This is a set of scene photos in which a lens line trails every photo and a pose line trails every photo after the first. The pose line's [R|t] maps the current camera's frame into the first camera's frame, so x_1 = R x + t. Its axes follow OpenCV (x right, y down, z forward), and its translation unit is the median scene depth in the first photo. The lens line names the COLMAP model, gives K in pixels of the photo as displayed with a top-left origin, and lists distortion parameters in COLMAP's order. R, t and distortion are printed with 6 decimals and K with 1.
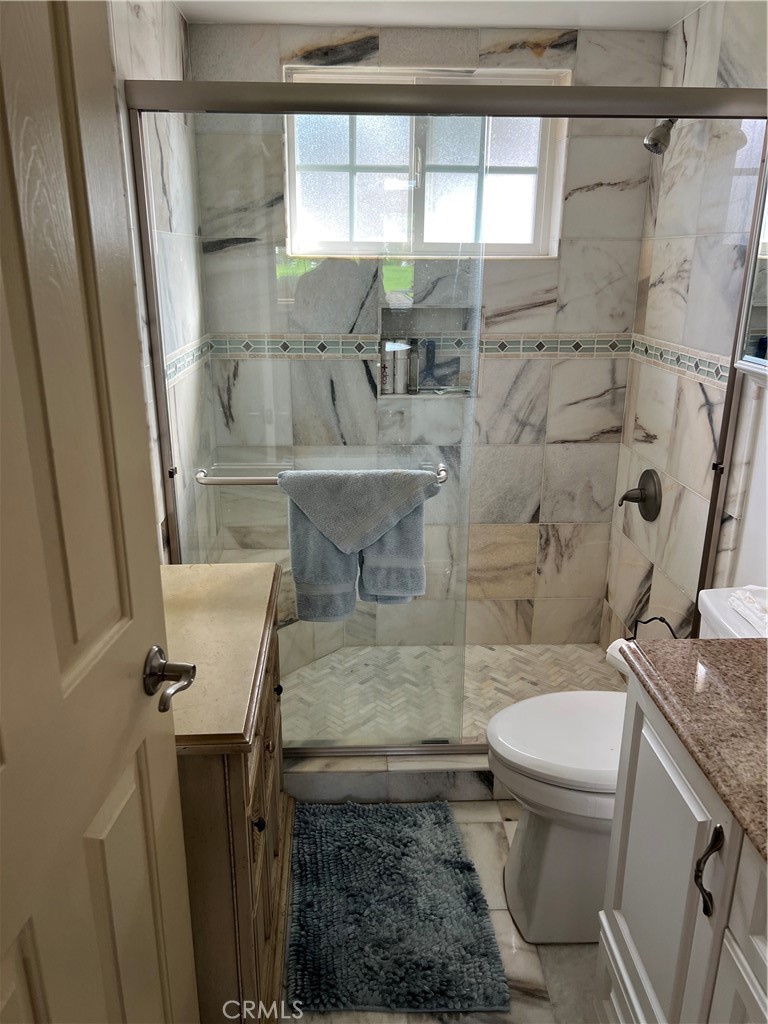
lens RADIAL K [[779.8, 0, 363.8], [0, 779.8, 516.6], [0, 0, 1]] dist [0.049132, -0.059101]
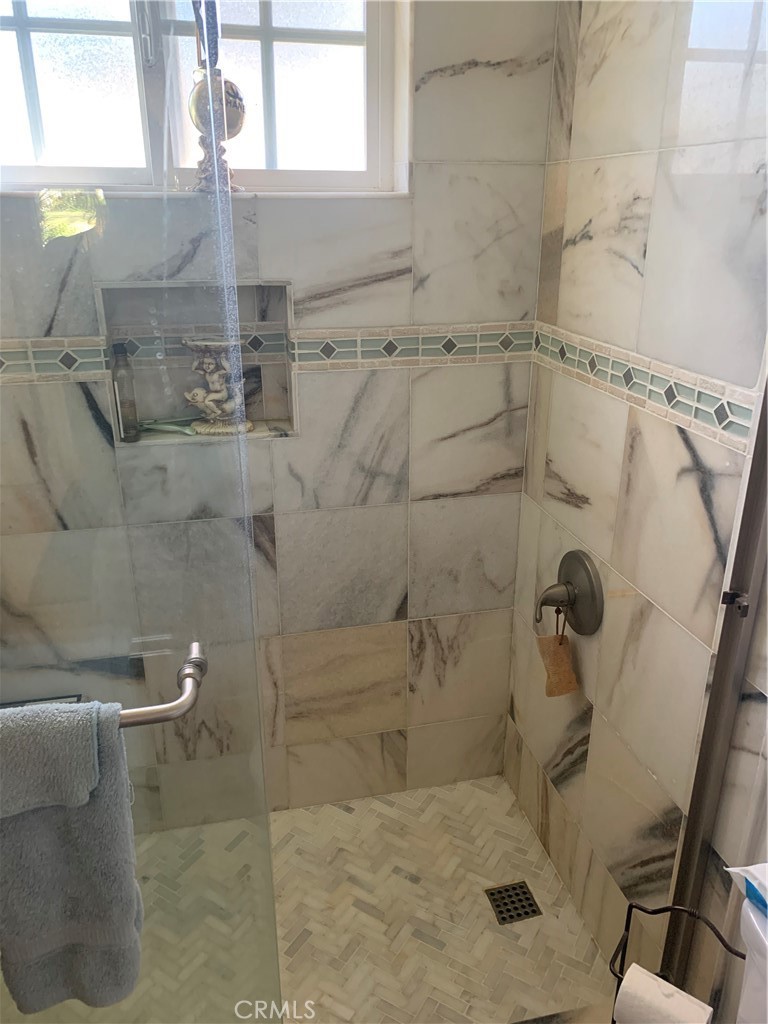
lens RADIAL K [[779.5, 0, 379.8], [0, 779.5, 514.0], [0, 0, 1]] dist [0.043105, -0.042558]
pose [[0.980847, -0.073366, 0.180435, 0.101809], [0.063412, 0.996162, 0.060337, -0.129131], [-0.184169, -0.047740, 0.981735, 0.416330]]
